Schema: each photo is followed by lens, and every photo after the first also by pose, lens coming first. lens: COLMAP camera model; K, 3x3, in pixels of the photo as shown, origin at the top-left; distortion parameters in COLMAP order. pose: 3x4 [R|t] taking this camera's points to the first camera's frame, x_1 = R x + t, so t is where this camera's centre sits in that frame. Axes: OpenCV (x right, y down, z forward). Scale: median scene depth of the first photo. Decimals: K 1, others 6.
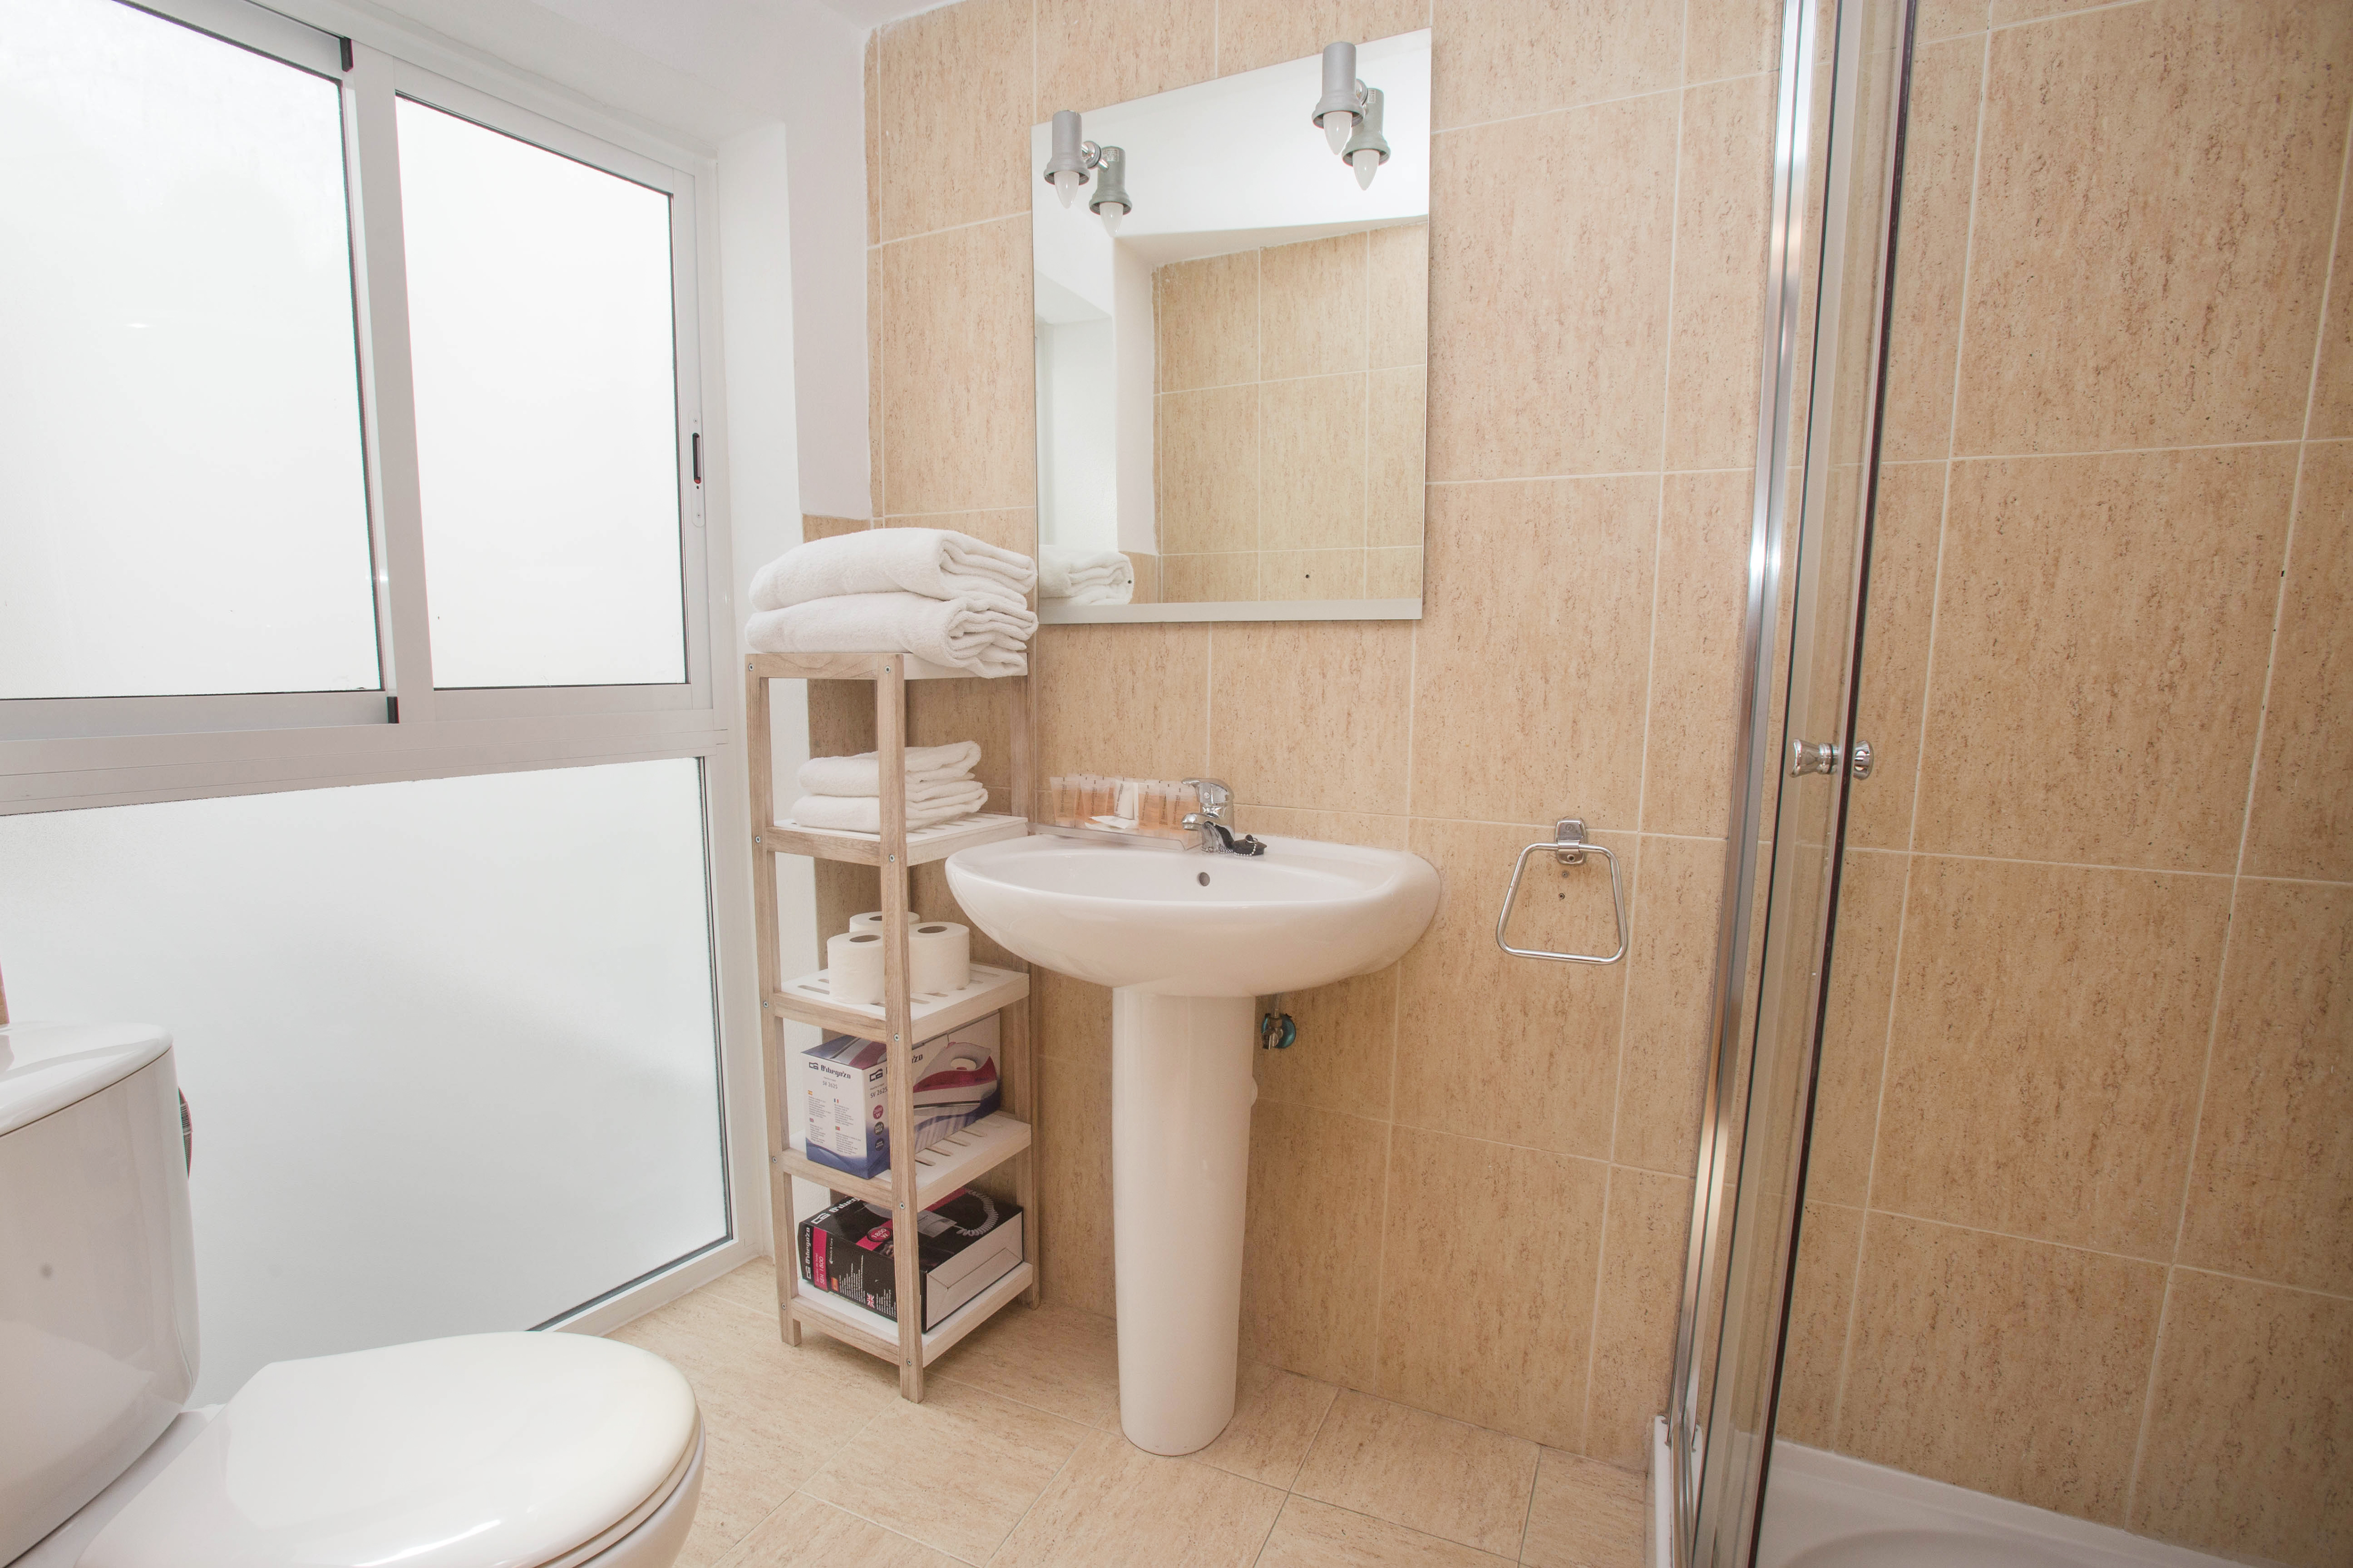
lens RADIAL K [[1155.6, 0, 1176.5], [0, 1155.6, 784.0], [0, 0, 1]] dist [-0.072815, 0.033949]
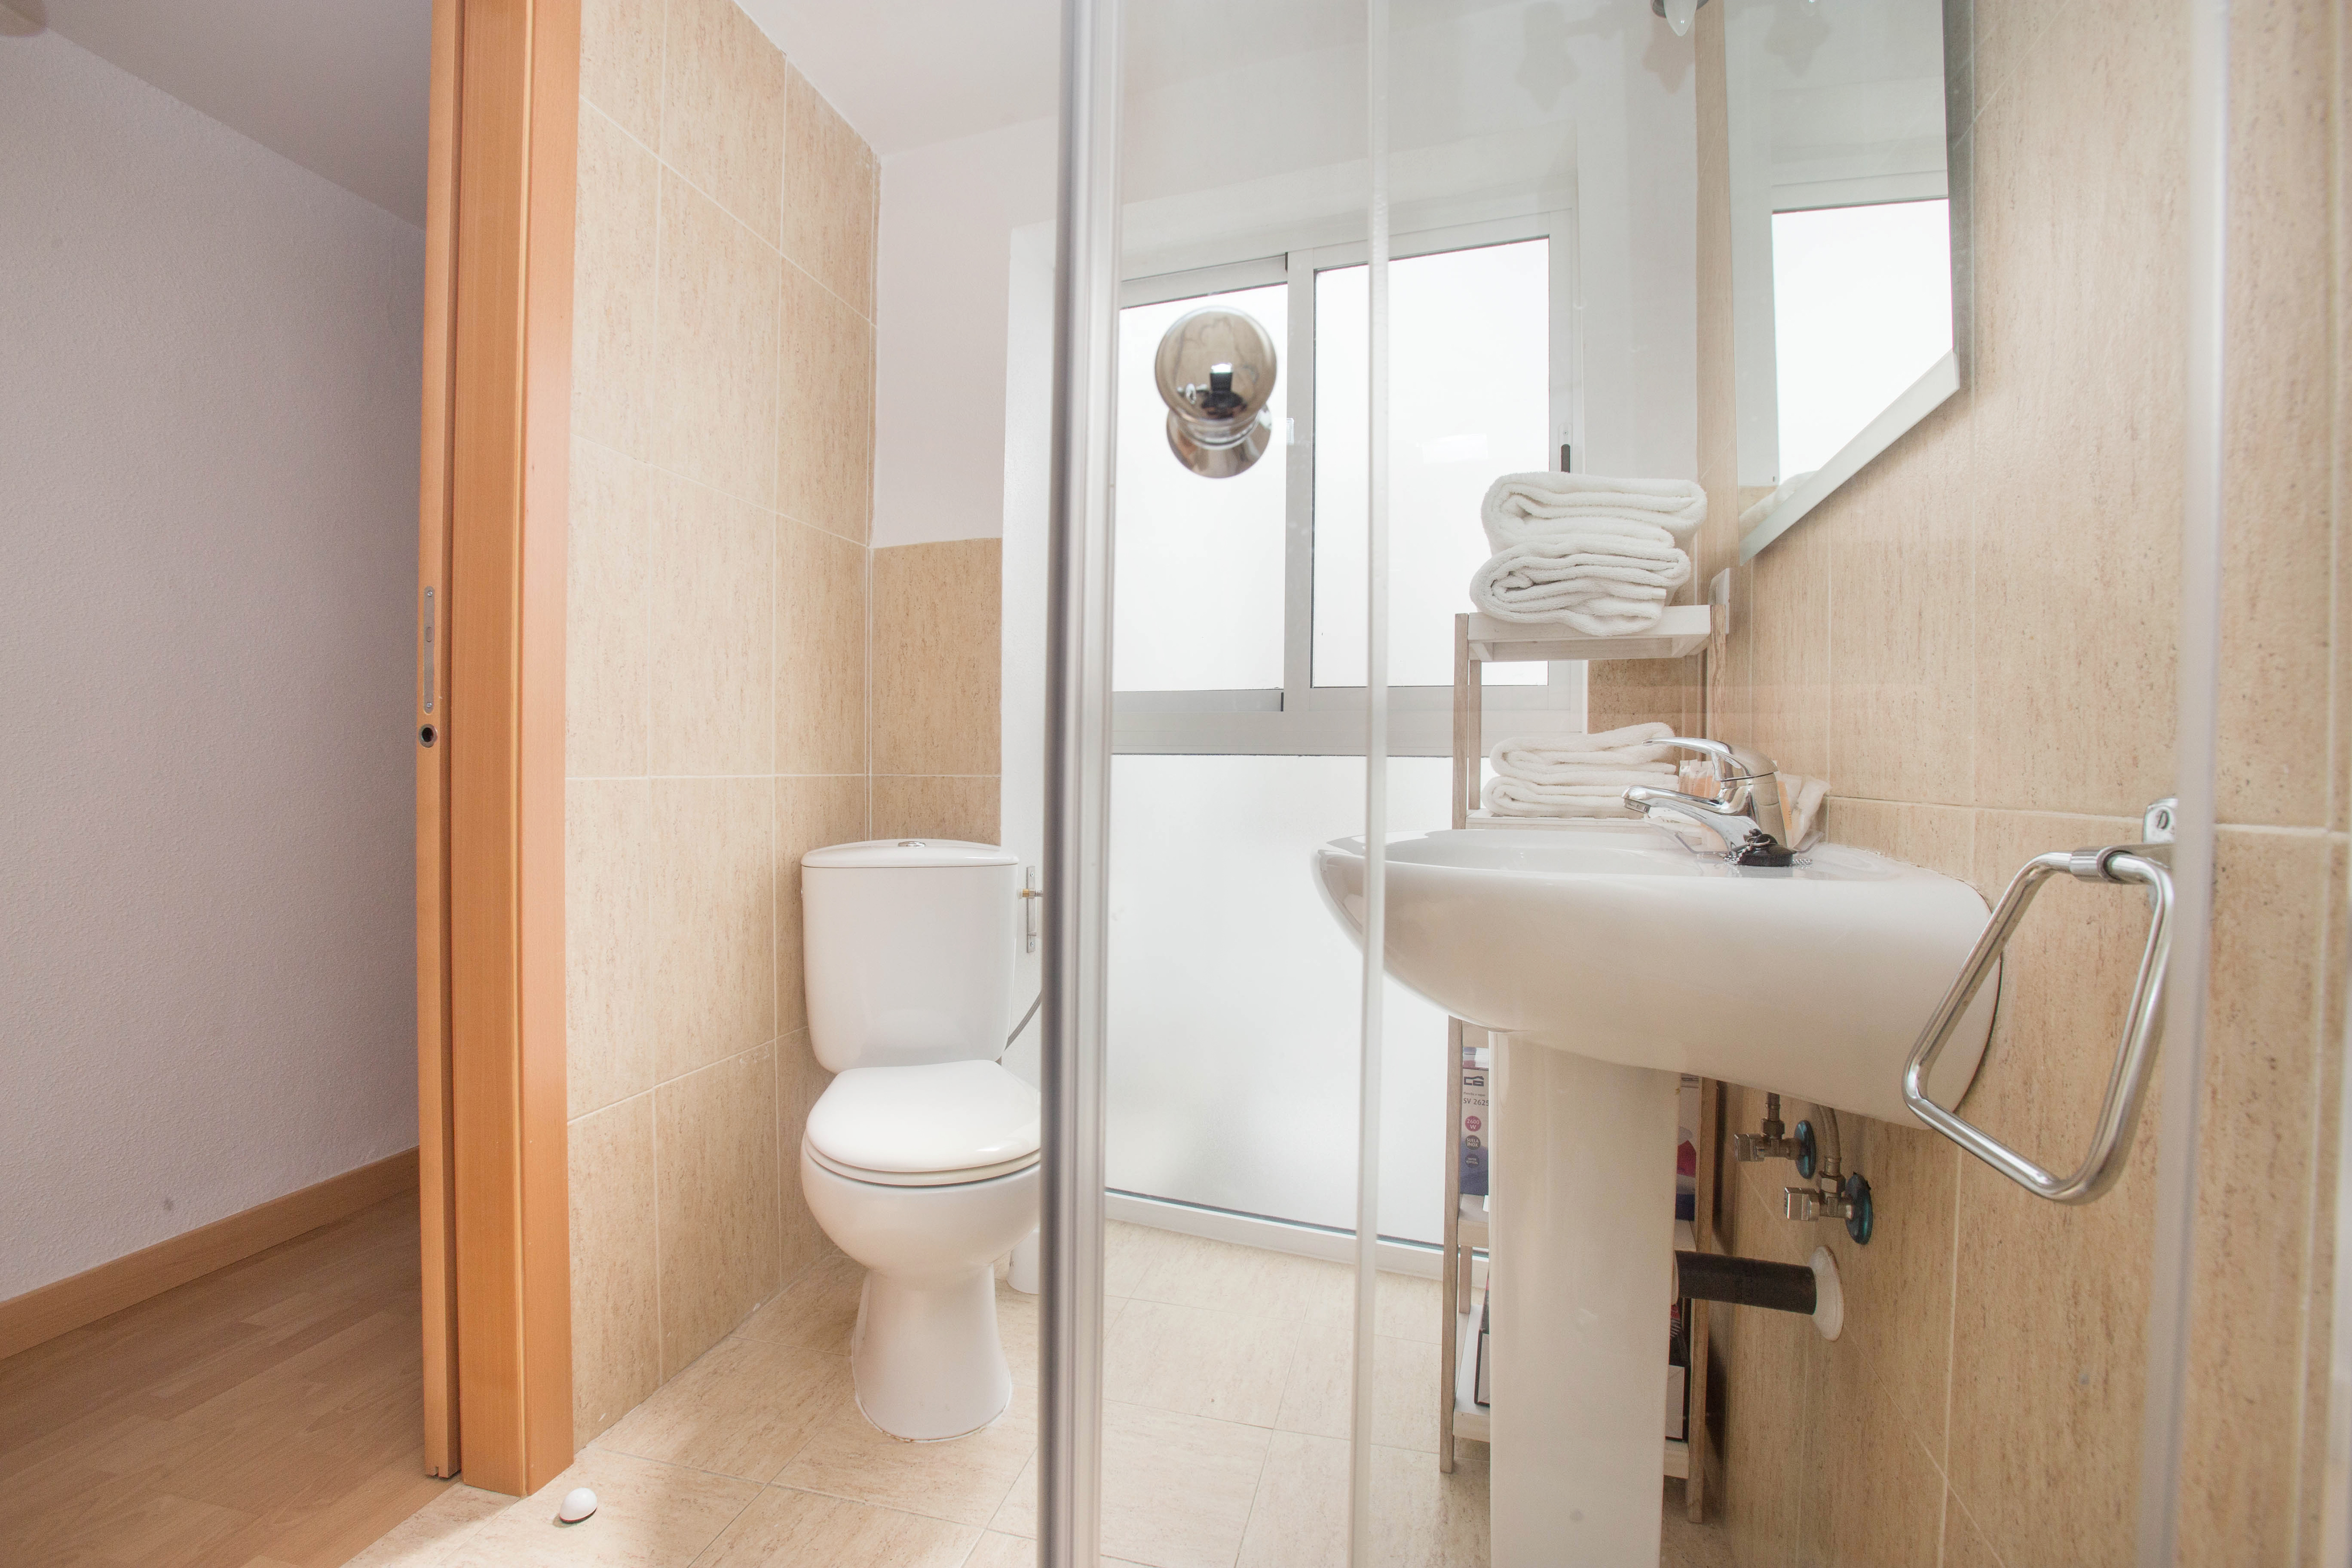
lens RADIAL K [[1127.3, 0, 1176.0], [0, 1127.3, 784.0], [0, 0, 1]] dist [-0.069741, 0.022510]
pose [[0.185616, 0.001263, -0.982621, 0.575709], [-0.124035, 0.992030, -0.022155, 0.069591], [0.974762, 0.125992, 0.184294, 0.582305]]
